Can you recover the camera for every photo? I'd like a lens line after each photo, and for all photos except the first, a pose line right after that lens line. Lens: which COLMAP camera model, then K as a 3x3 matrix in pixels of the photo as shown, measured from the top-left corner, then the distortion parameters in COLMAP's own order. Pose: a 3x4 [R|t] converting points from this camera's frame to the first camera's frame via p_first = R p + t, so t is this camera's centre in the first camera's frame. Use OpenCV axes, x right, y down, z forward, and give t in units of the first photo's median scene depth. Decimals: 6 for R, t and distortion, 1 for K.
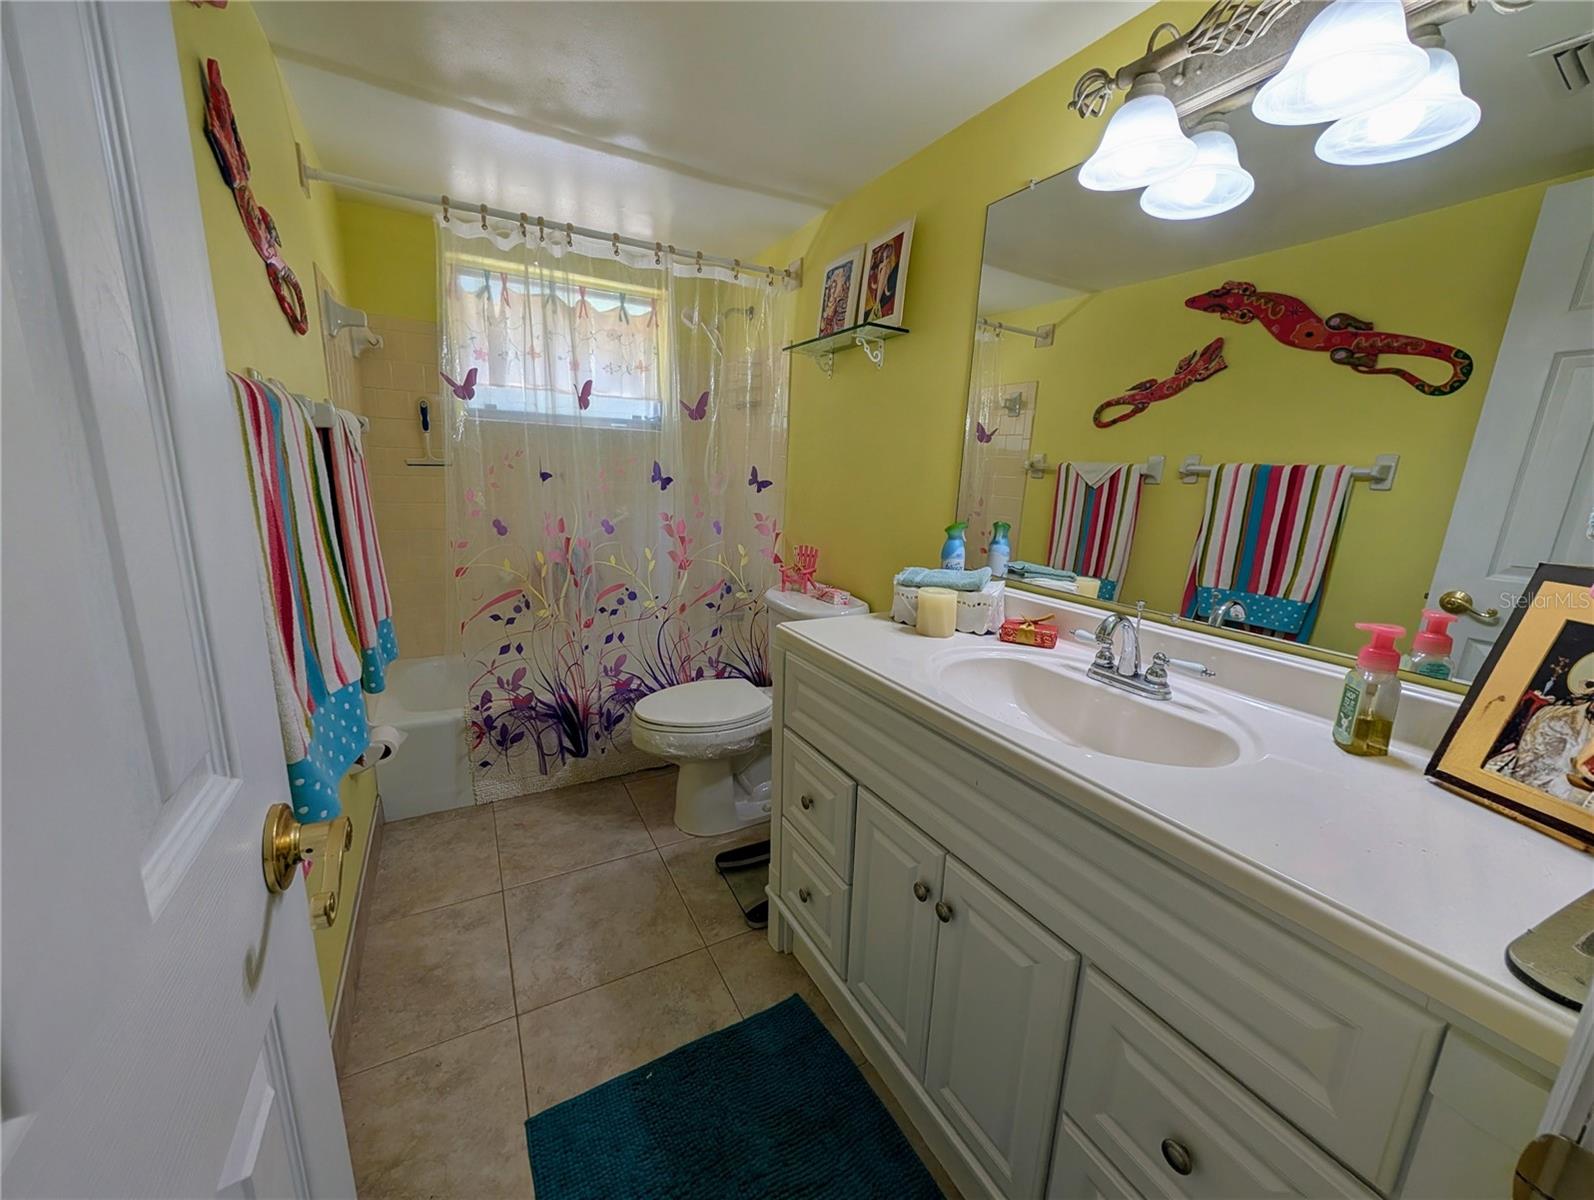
lens RADIAL K [[602.4, 0, 795.4], [0, 602.4, 598.6], [0, 0, 1]] dist [-0.001586, -0.000279]
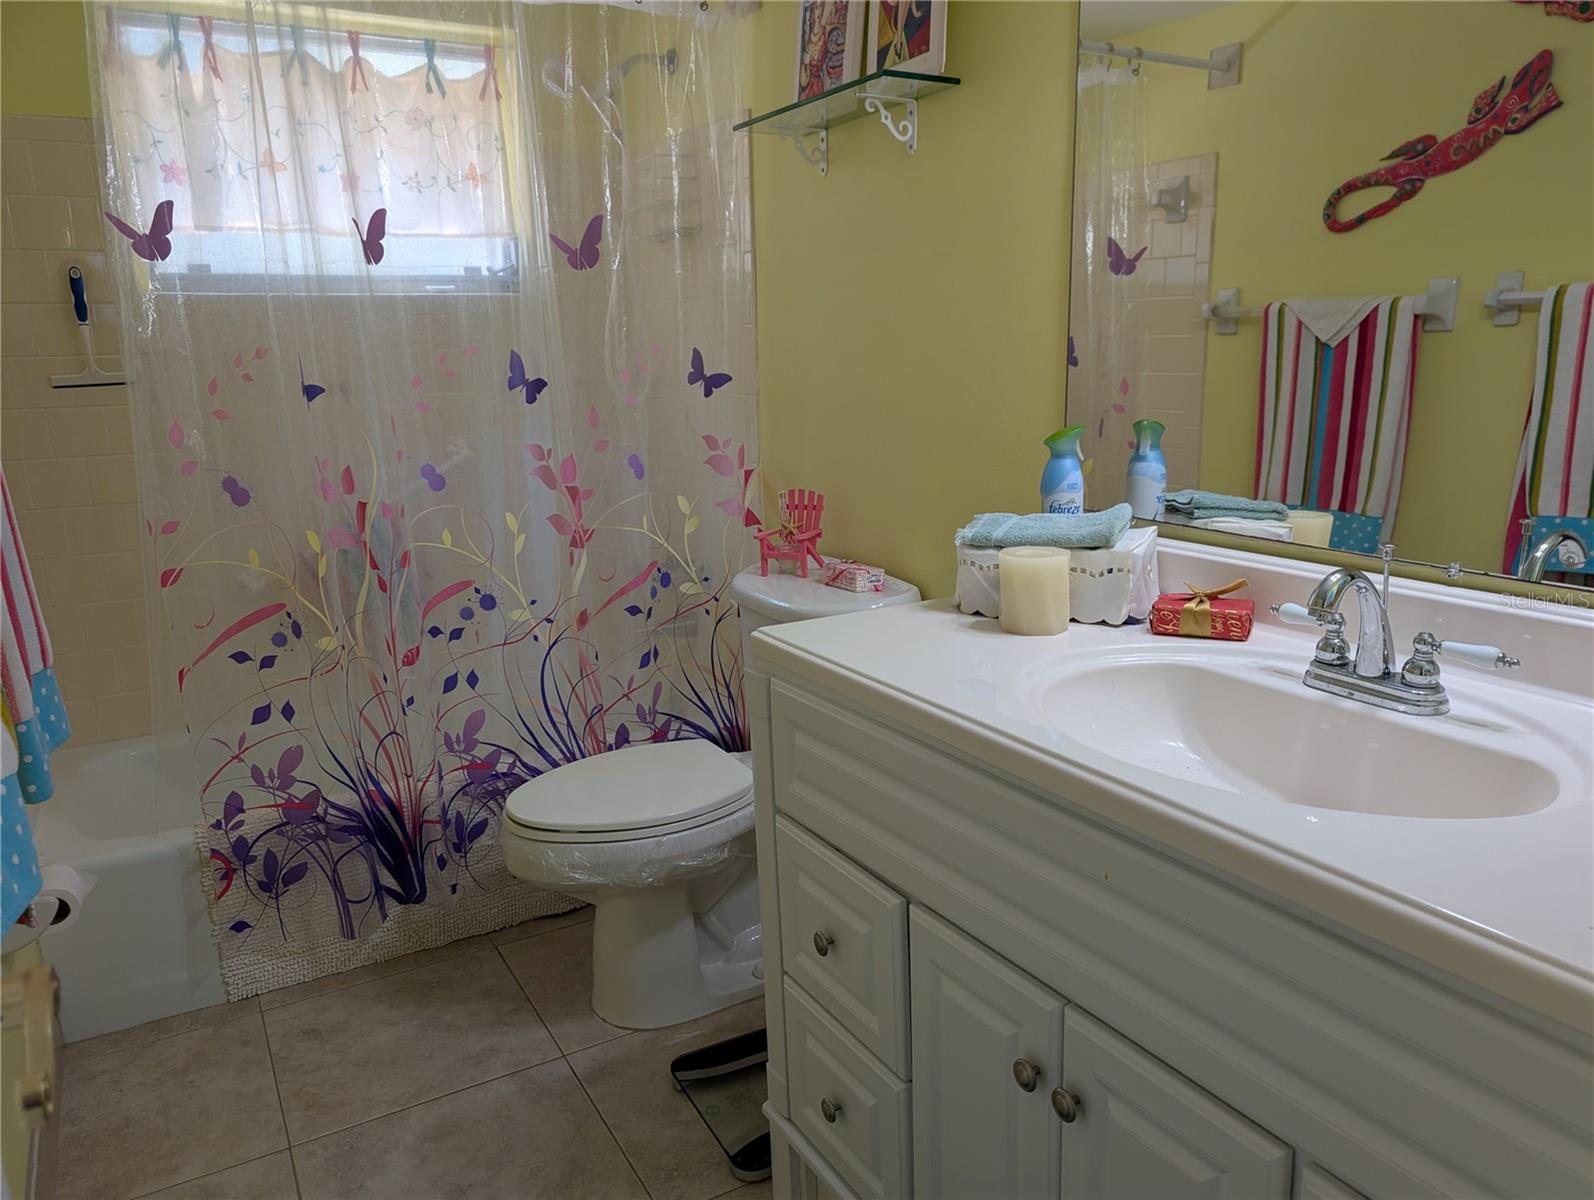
lens RADIAL K [[1152.4, 0, 797.5], [0, 1152.4, 612.7], [0, 0, 1]] dist [0.018665, -0.021690]
pose [[0.997852, -0.065439, -0.002992, 0.011715], [0.065476, 0.997742, 0.014950, 0.008884], [0.002007, -0.015114, 0.999884, -0.045805]]
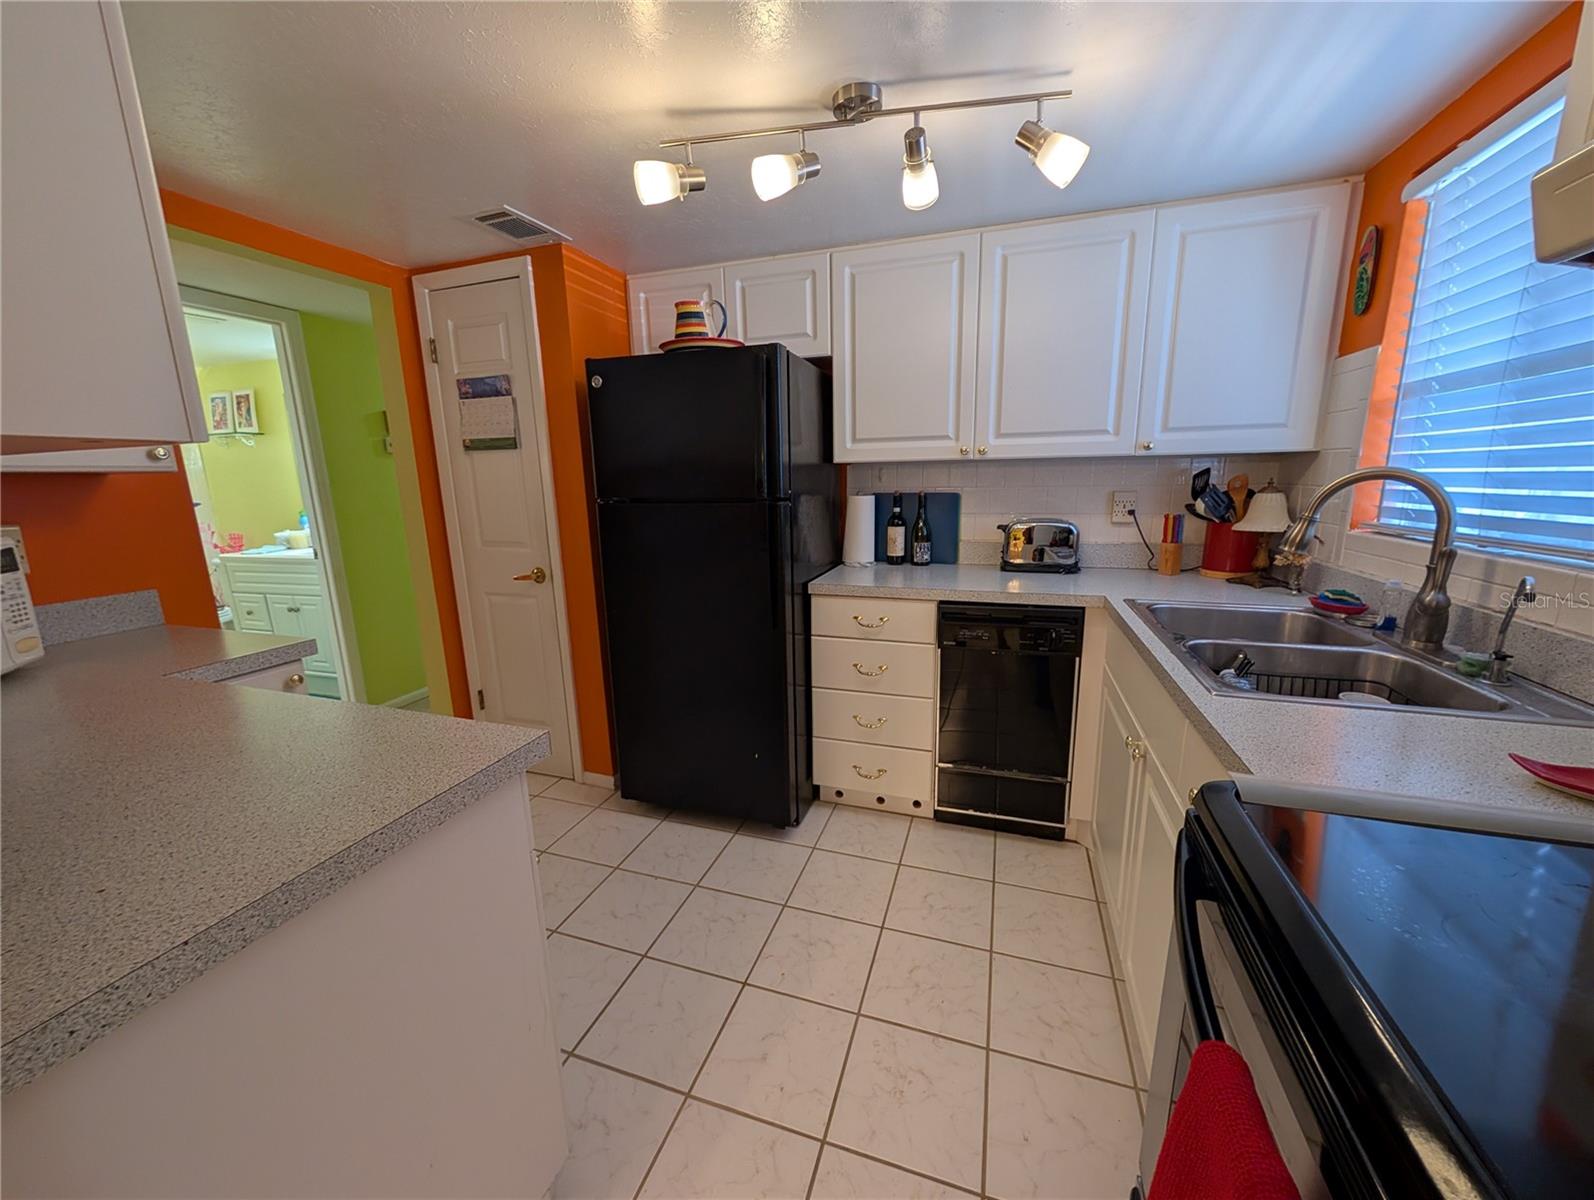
lens RADIAL K [[602.4, 0, 797.2], [0, 602.4, 588.9], [0, 0, 1]] dist [-0.001586, -0.000279]
pose [[0.733017, -0.195629, 0.651472, 0.057931], [0.201284, 0.977241, 0.066975, 0.366285], [-0.649747, 0.082037, 0.755711, -1.845429]]
